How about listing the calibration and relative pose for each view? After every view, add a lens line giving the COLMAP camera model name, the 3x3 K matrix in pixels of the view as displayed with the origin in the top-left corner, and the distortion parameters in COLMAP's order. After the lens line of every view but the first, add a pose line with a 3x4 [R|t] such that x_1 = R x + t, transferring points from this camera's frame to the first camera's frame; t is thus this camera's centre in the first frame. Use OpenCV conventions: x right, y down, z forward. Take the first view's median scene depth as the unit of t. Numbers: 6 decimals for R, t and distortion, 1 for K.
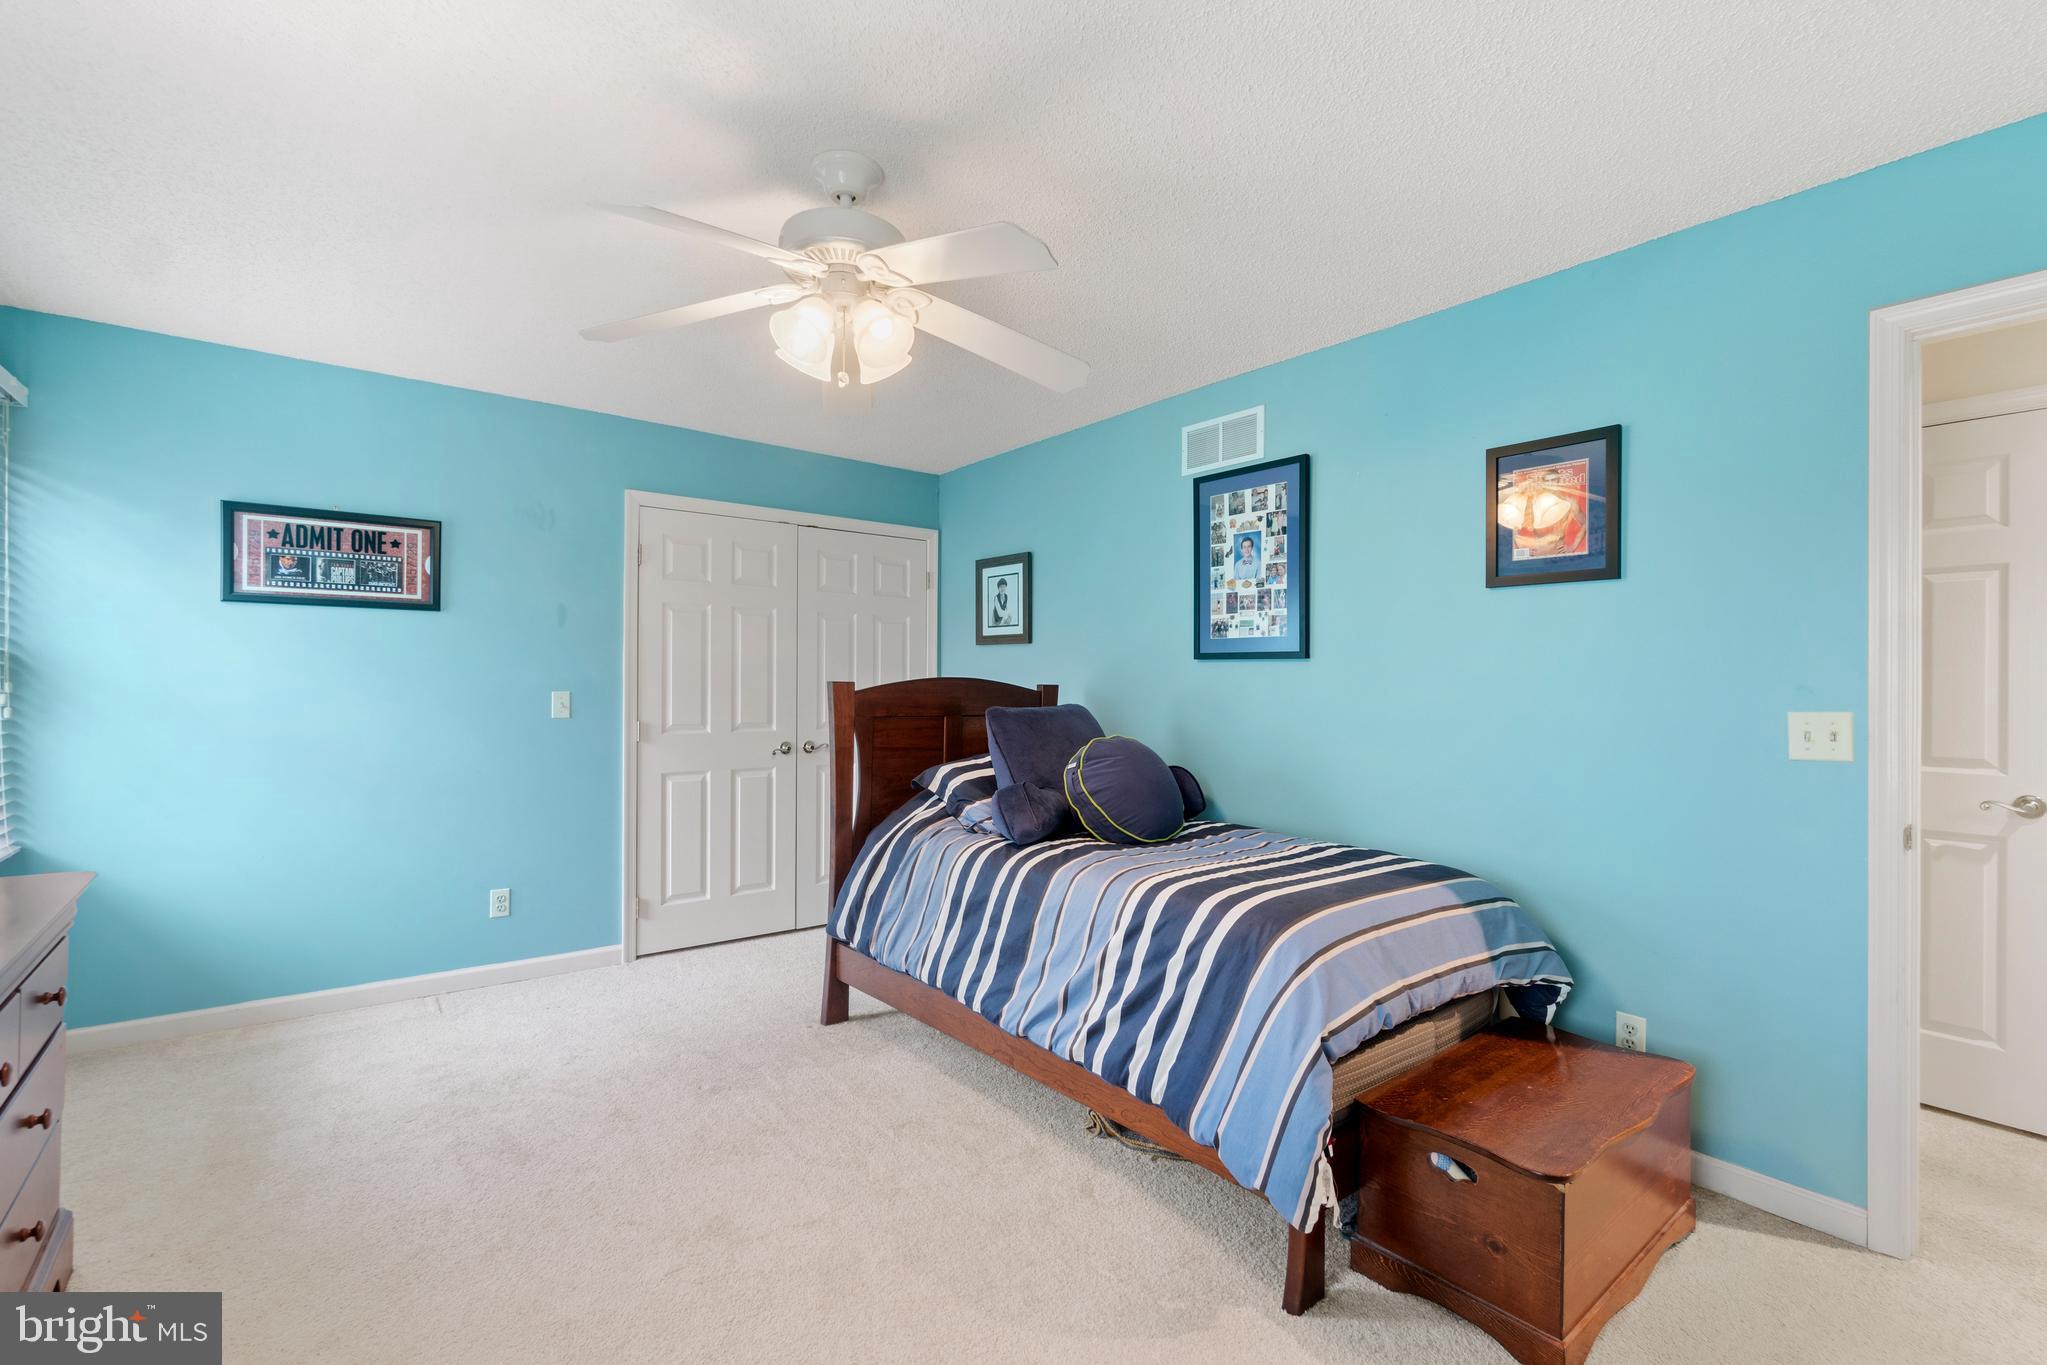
lens RADIAL K [[886.4, 0, 1019.8], [0, 886.4, 683.2], [0, 0, 1]] dist [-0.008125, 0.001800]
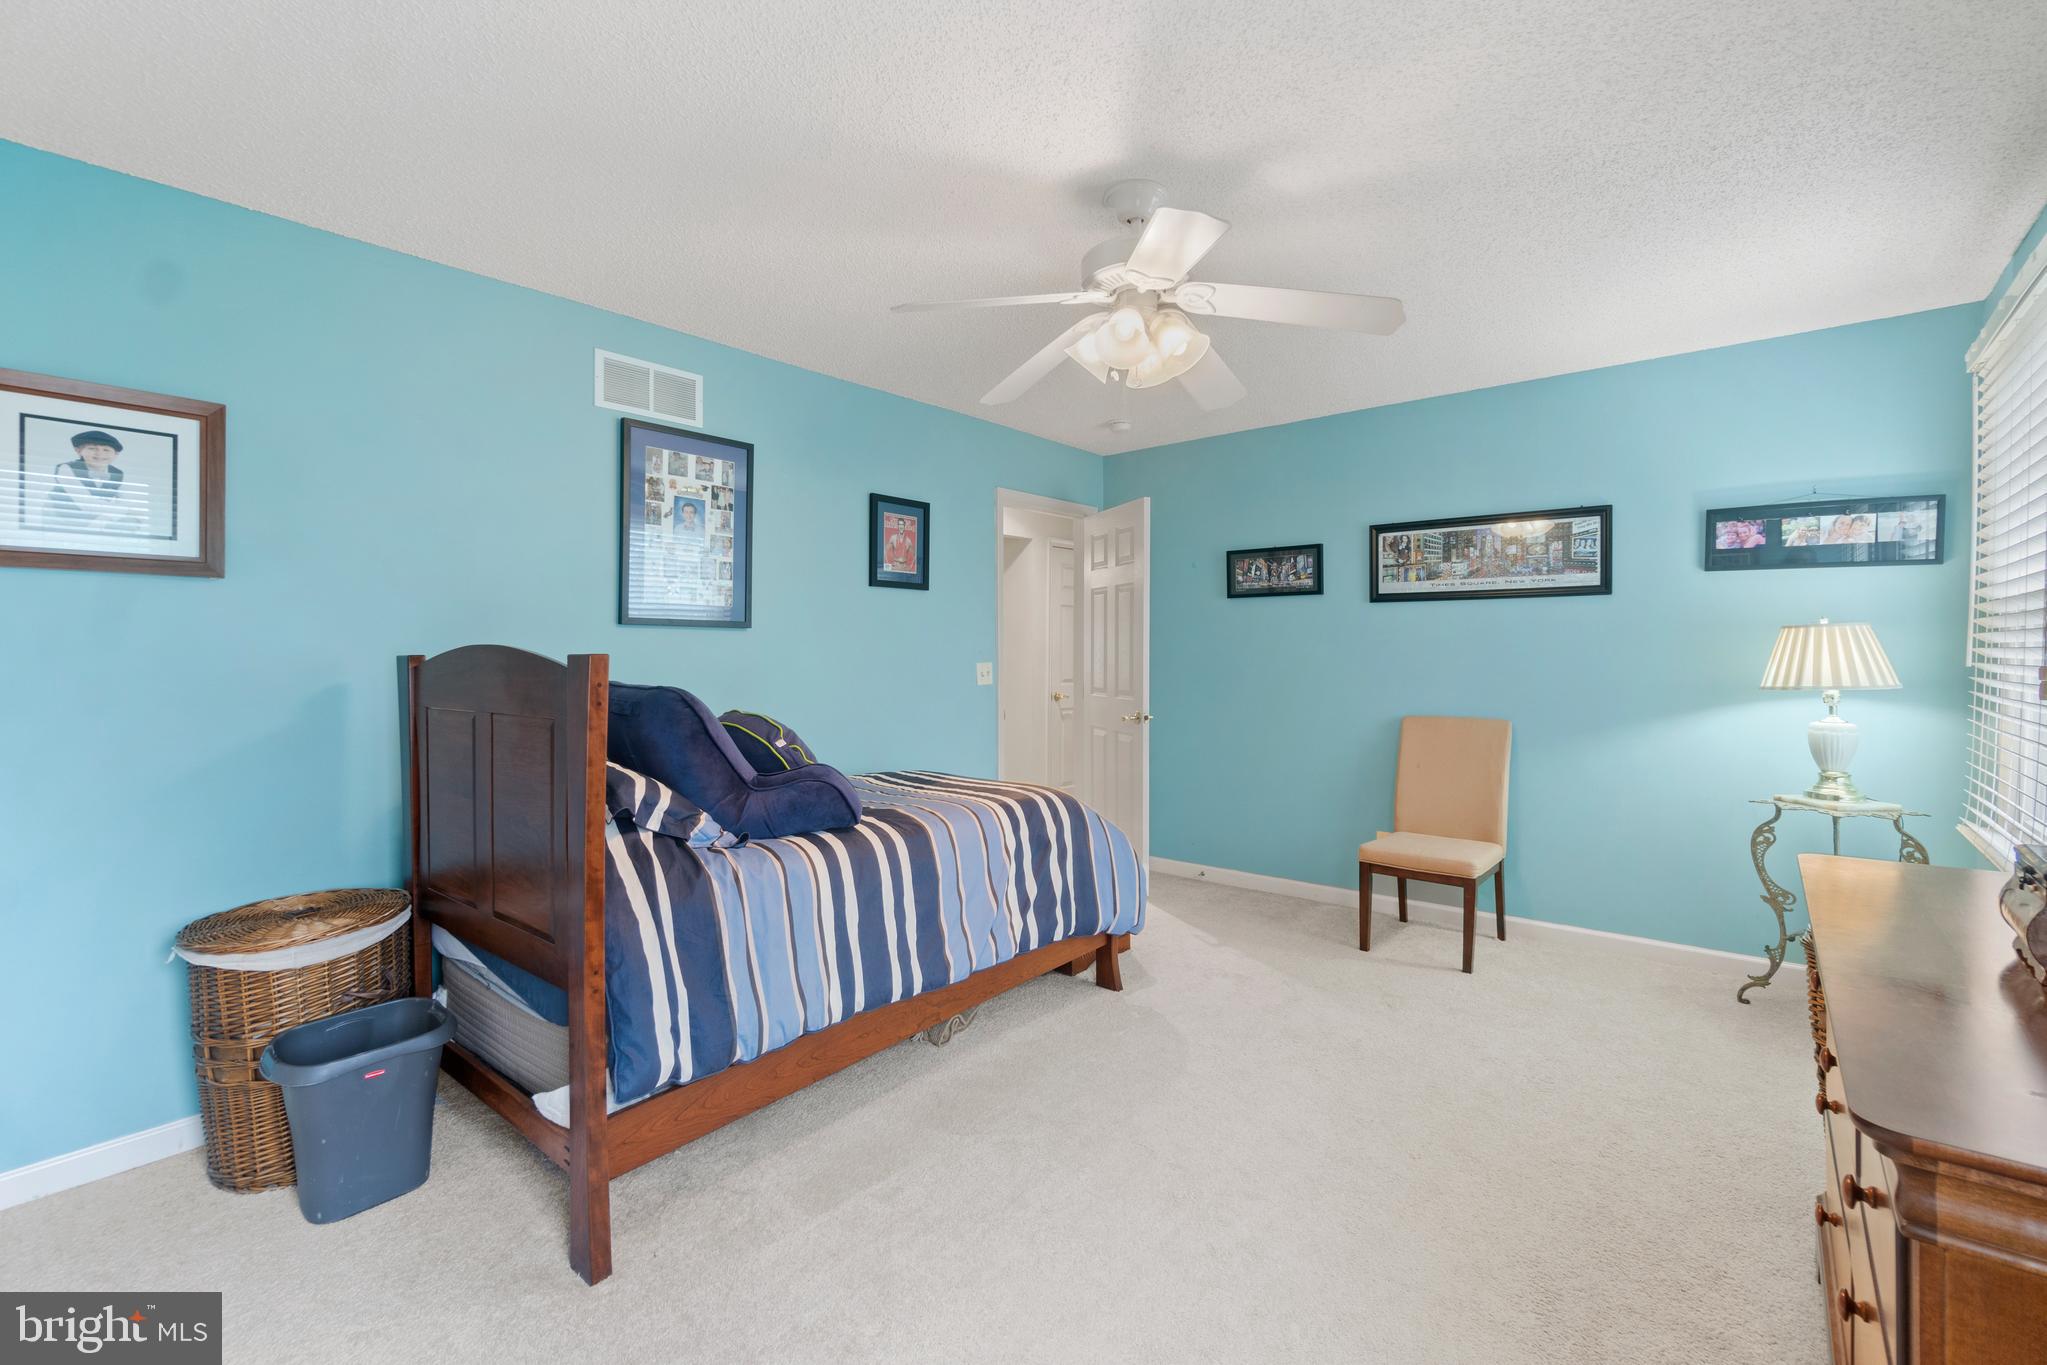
lens RADIAL K [[886.4, 0, 1022.2], [0, 886.4, 661.9], [0, 0, 1]] dist [-0.008125, 0.001800]
pose [[-0.200095, -0.006993, 0.979752, -0.789182], [0.010544, 0.999901, 0.009290, 0.006988], [-0.979720, 0.012189, -0.200002, 0.843226]]
